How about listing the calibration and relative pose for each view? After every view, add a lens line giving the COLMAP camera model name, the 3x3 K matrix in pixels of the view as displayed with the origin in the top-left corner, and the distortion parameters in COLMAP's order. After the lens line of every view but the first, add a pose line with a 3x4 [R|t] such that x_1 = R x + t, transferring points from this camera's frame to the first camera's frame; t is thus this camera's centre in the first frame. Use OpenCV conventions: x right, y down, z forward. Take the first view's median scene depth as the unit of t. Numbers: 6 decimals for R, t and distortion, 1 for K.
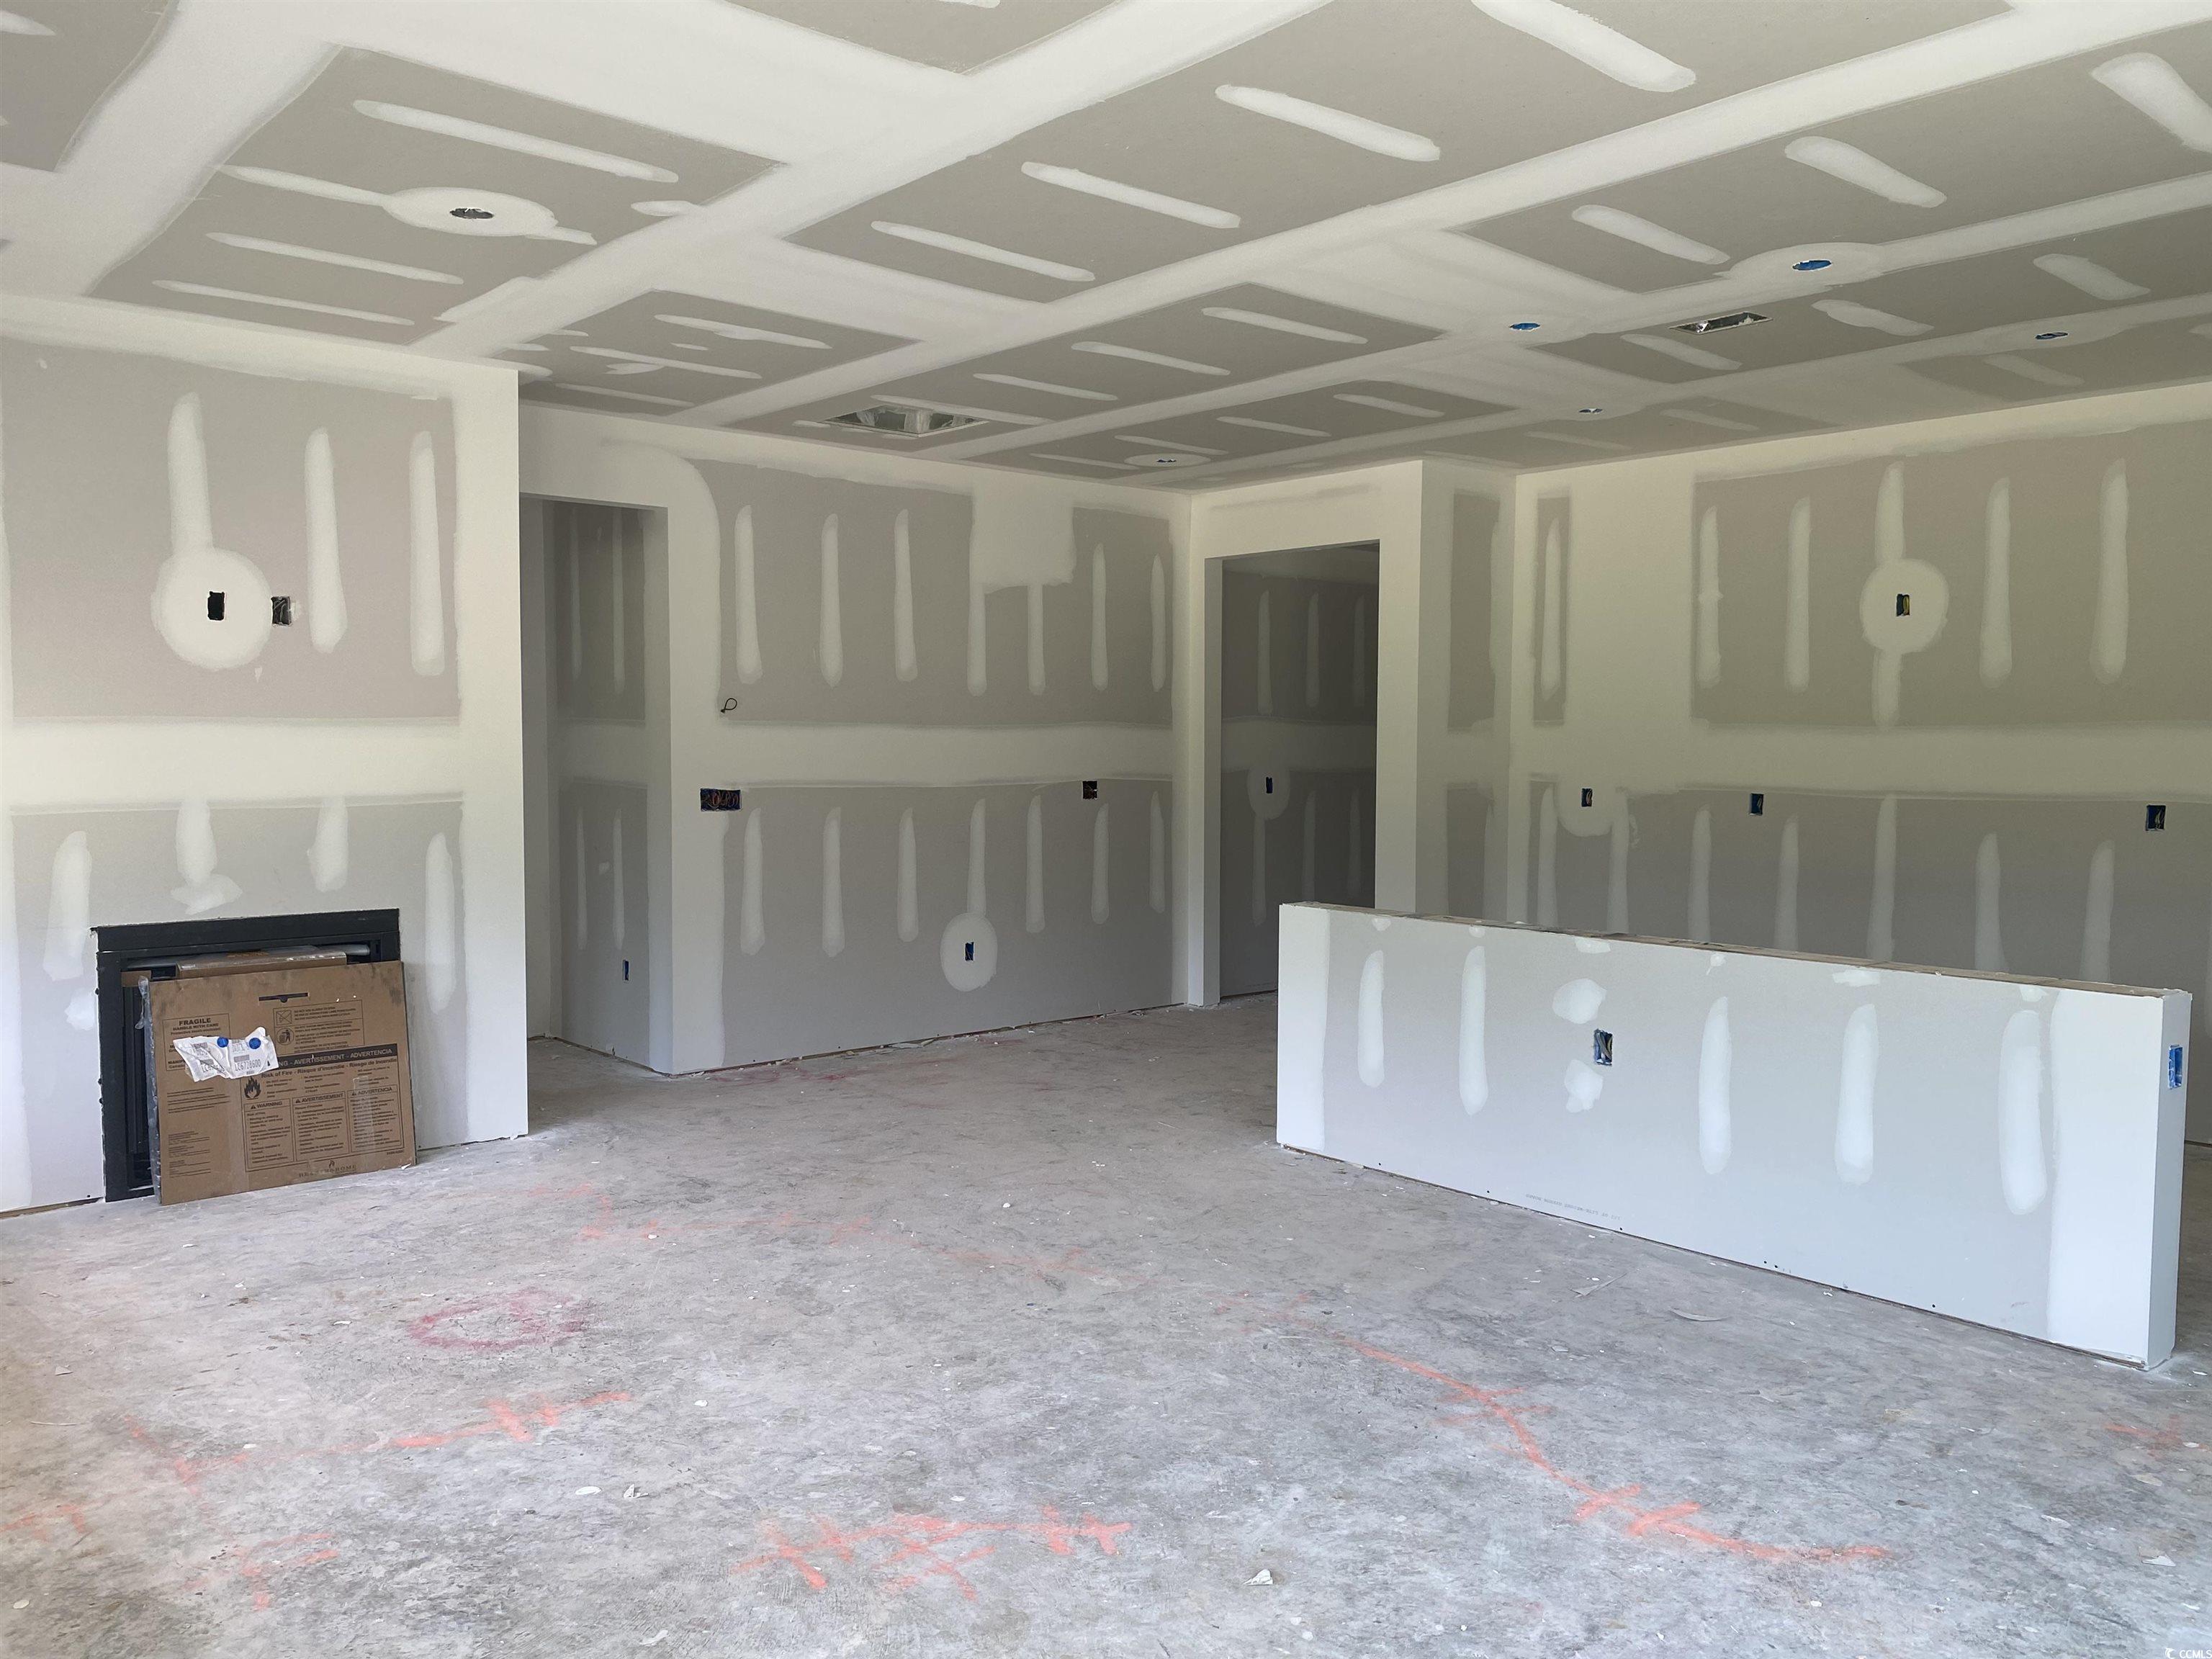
lens RADIAL K [[1689.2, 0, 1106.6], [0, 1689.2, 826.3], [0, 0, 1]] dist [0.033455, -0.030099]
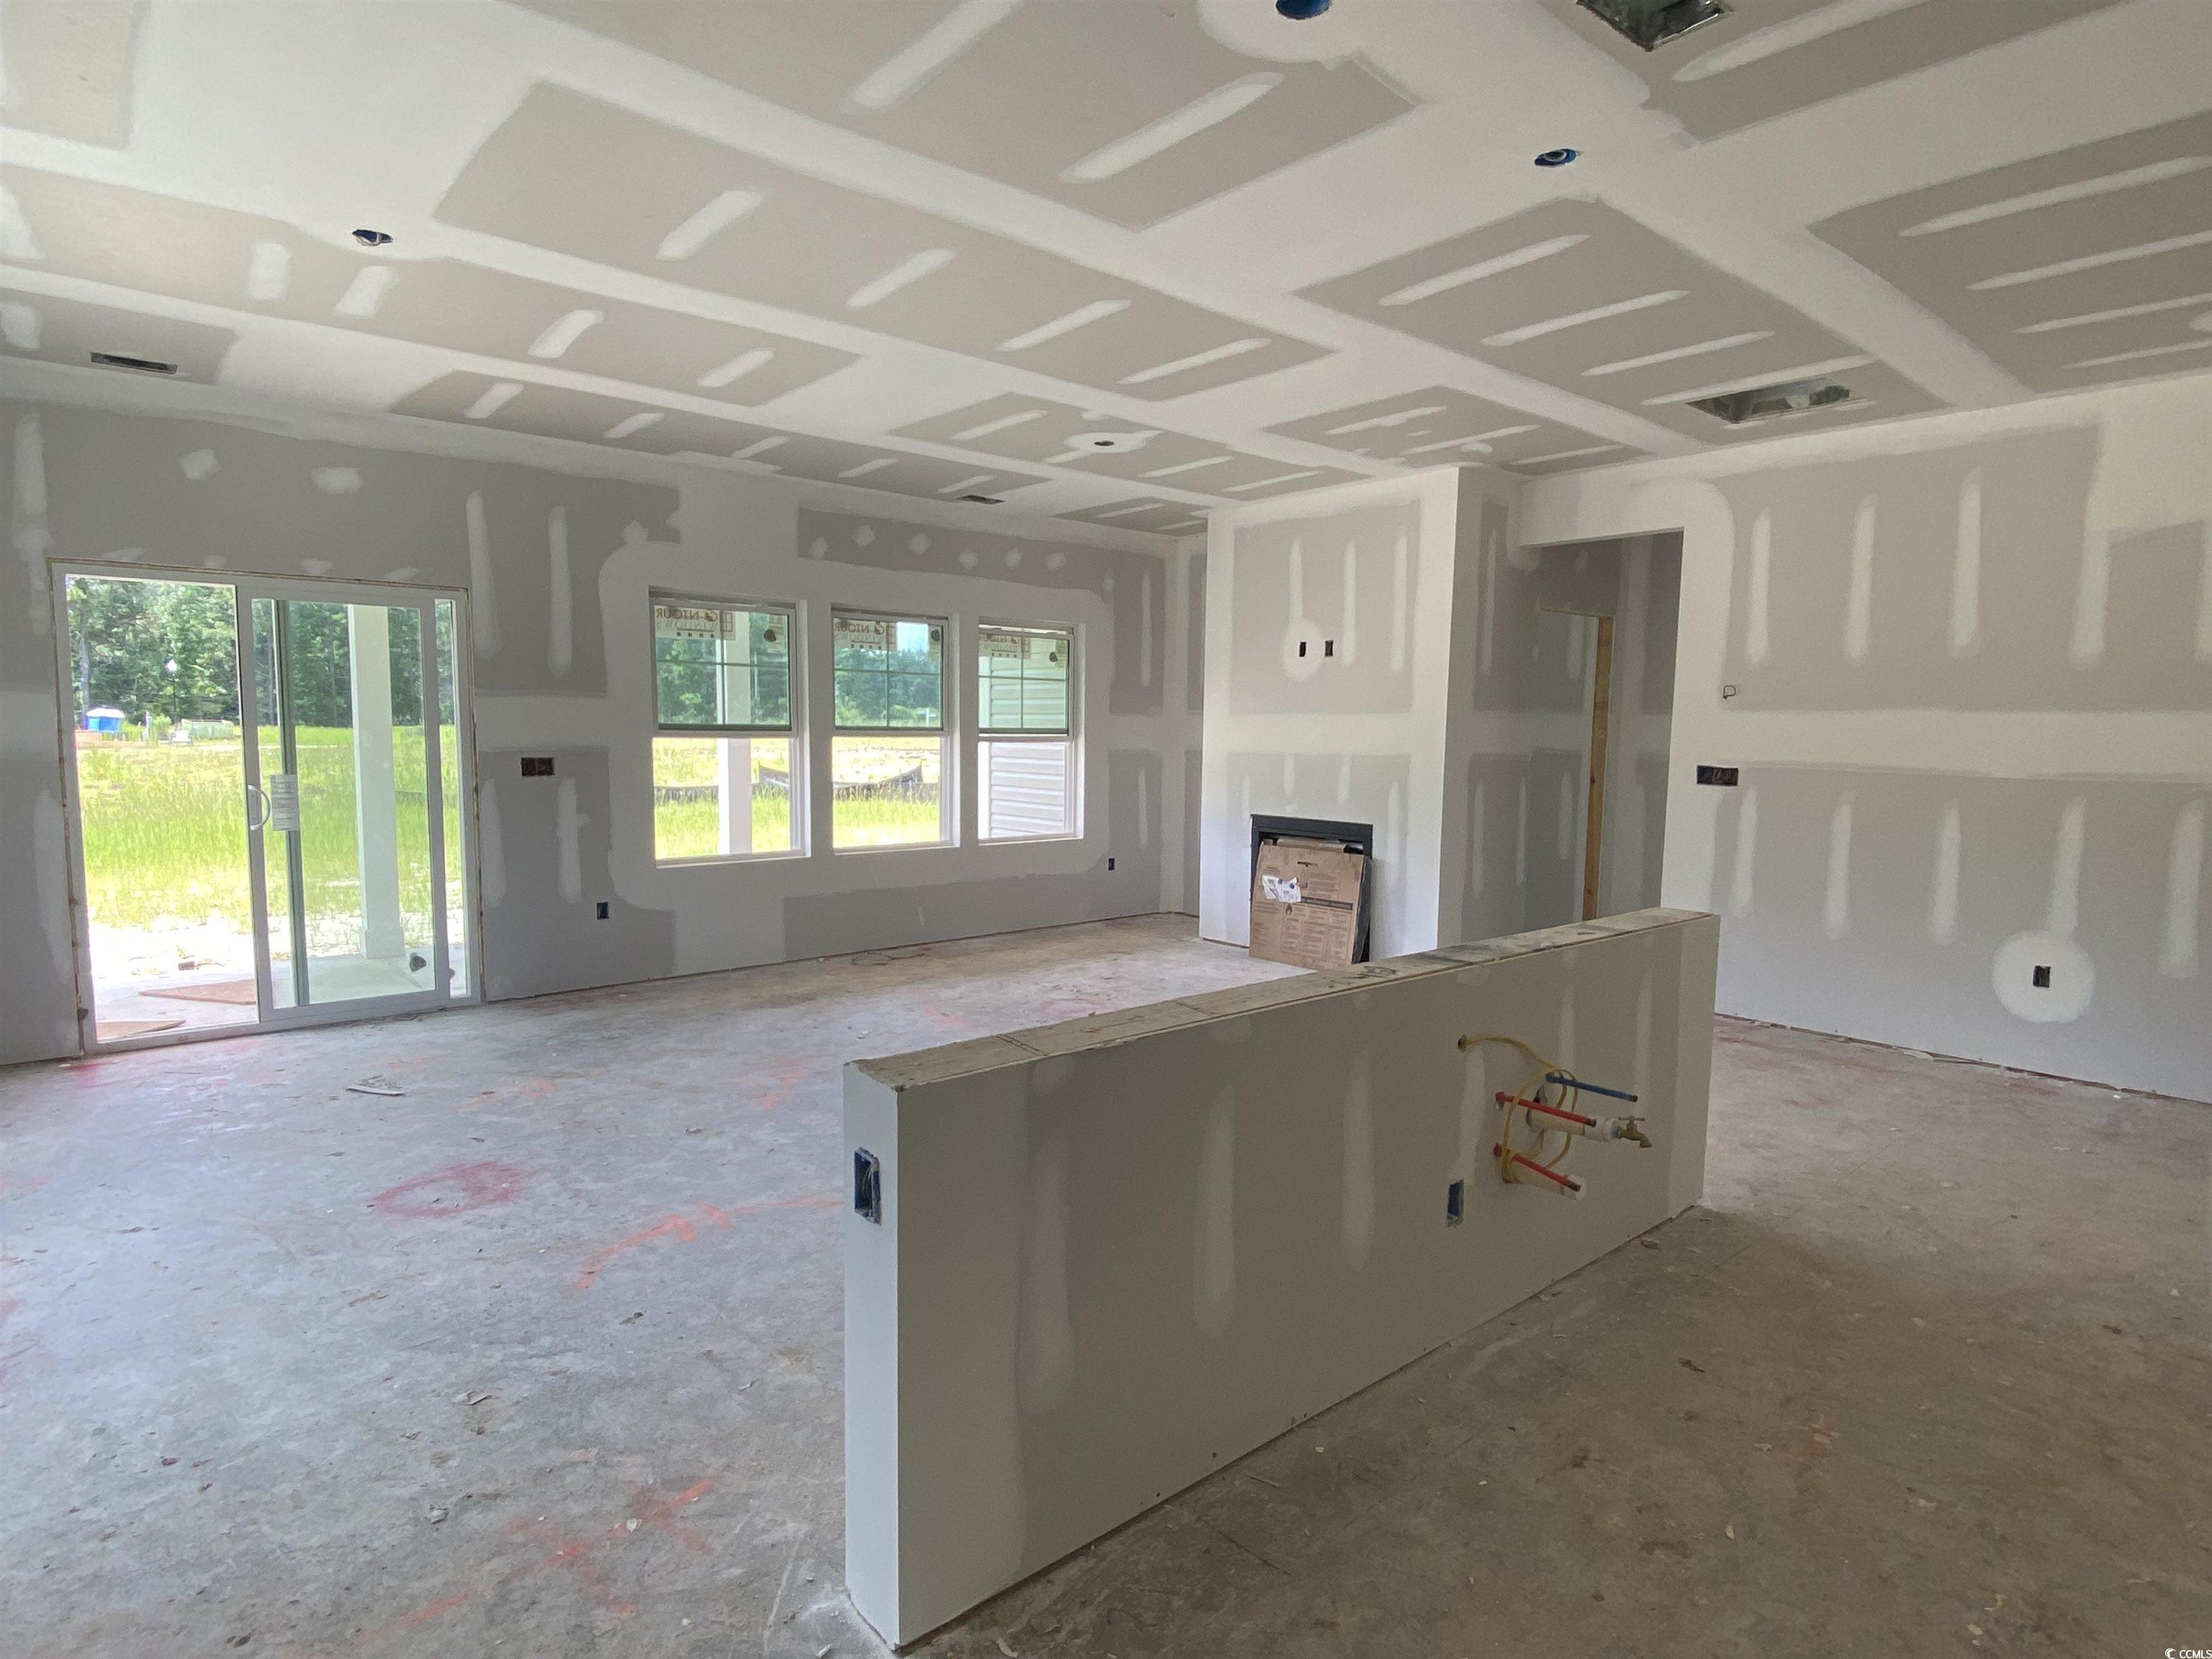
lens RADIAL K [[1197.6, 0, 1100.9], [0, 1197.6, 831.8], [0, 0, 1]] dist [0.019517, -0.023918]
pose [[-0.023564, 0.083609, -0.996220, 0.781981], [-0.064121, 0.994318, 0.084966, -0.027455], [0.997664, 0.065881, -0.018069, 0.800209]]
